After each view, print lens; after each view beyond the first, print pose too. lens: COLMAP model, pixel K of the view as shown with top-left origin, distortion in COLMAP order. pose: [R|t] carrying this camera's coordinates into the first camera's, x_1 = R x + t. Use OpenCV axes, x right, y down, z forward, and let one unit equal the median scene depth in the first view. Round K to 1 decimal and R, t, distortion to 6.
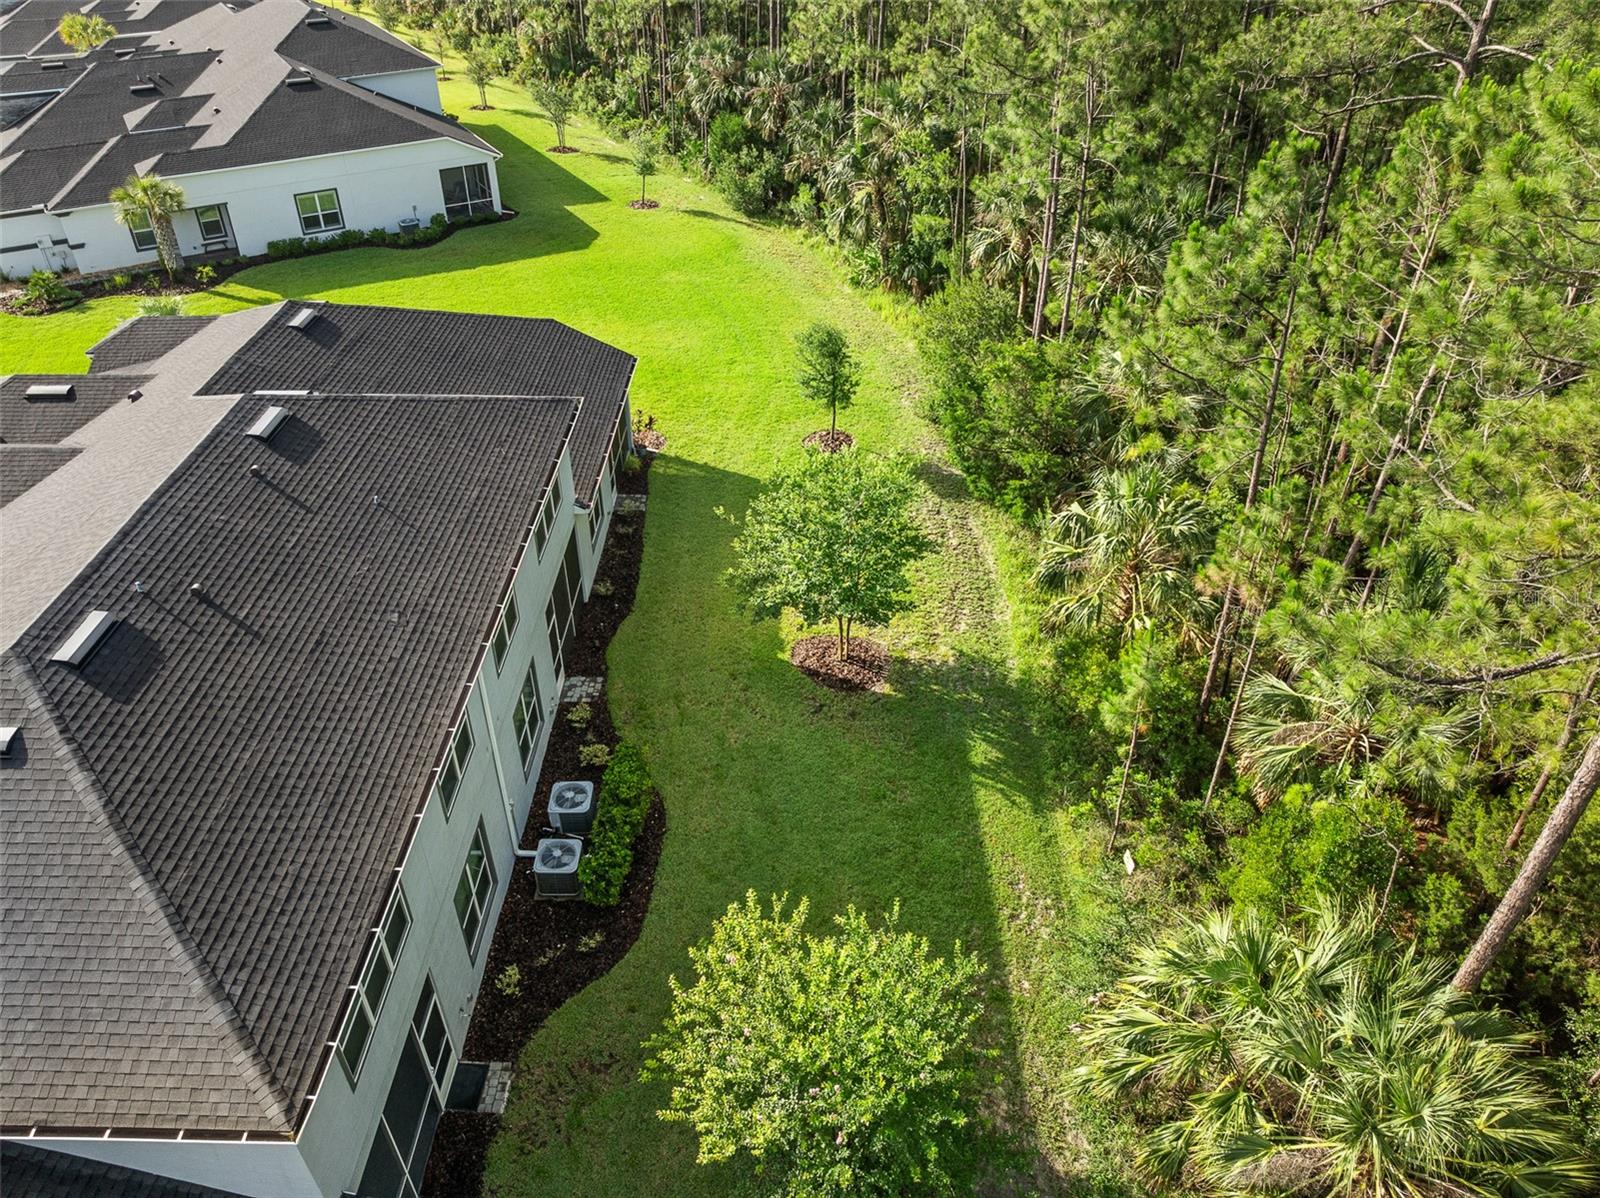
lens RADIAL K [[1130.2, 0, 800.0], [0, 1130.2, 599.0], [0, 0, 1]] dist [-0.043931, -0.000102]
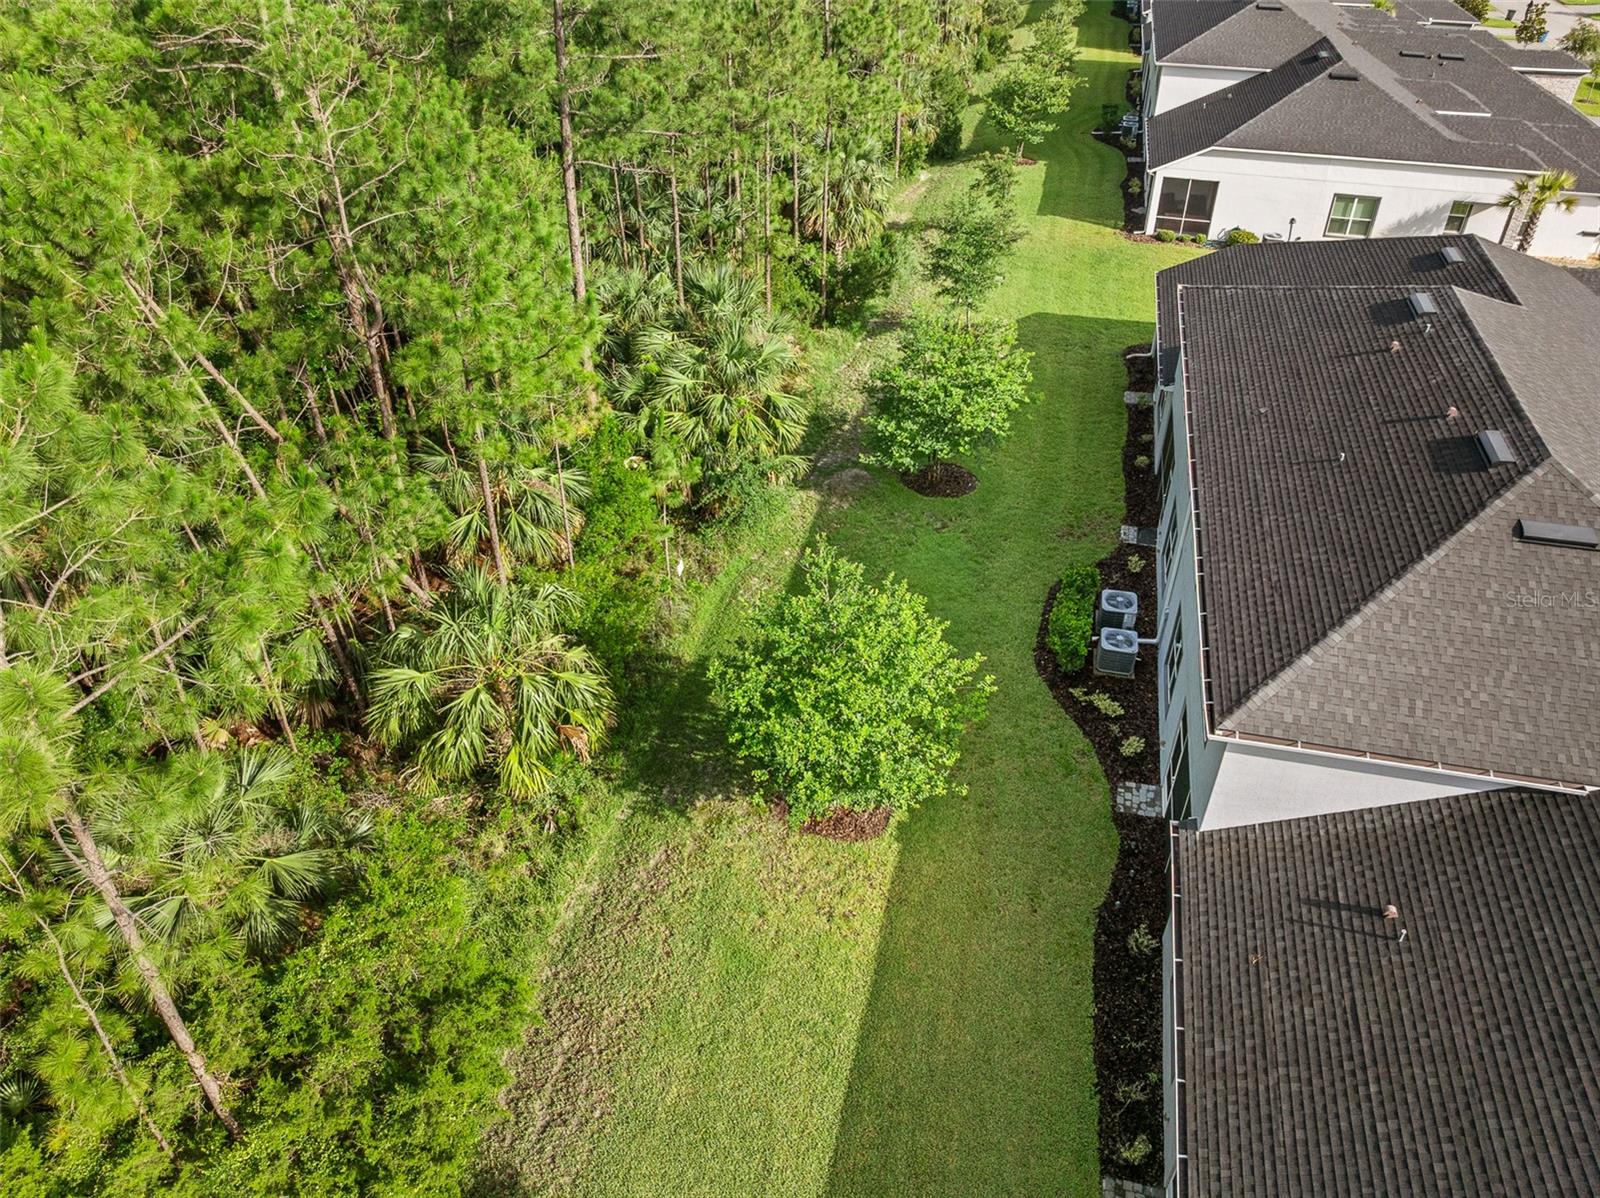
lens RADIAL K [[1130.2, 0, 800.0], [0, 1130.2, 599.0], [0, 0, 1]] dist [-0.043931, -0.000102]
pose [[-0.973646, -0.142665, 0.177932, -0.103151], [0.127235, 0.307694, 0.942940, -1.164626], [-0.189273, 0.940729, -0.281433, 1.630564]]
